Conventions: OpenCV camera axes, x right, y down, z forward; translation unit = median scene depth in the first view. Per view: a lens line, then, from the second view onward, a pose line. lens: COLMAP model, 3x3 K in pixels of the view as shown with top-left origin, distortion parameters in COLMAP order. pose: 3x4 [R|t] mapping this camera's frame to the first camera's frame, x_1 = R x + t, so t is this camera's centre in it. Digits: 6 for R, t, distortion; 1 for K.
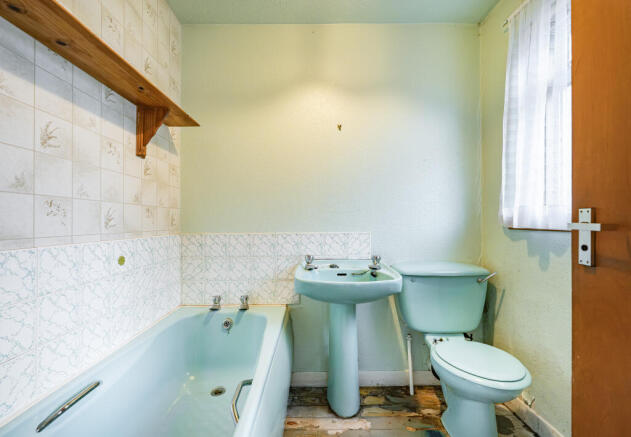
lens RADIAL K [[270.9, 0, 315.5], [0, 270.9, 219.9], [0, 0, 1]] dist [-0.001577, -0.000912]
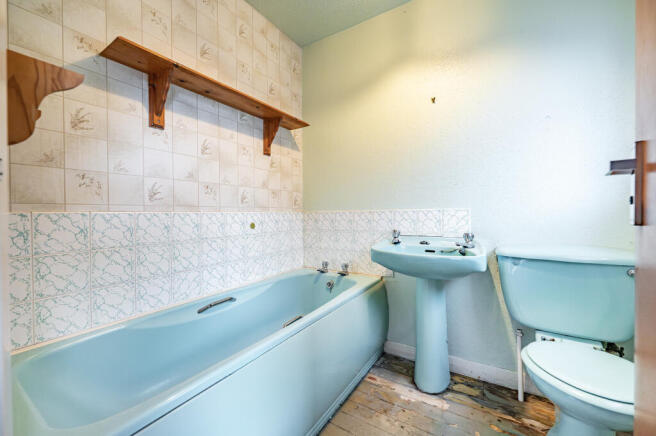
lens RADIAL K [[265.0, 0, 327.2], [0, 265.0, 215.6], [0, 0, 1]] dist [-0.002100, -0.000498]
pose [[0.838857, -0.001049, -0.544351, 0.329128], [0.010950, 0.999828, 0.014947, 0.059227], [0.544241, -0.018499, 0.838725, -0.001587]]
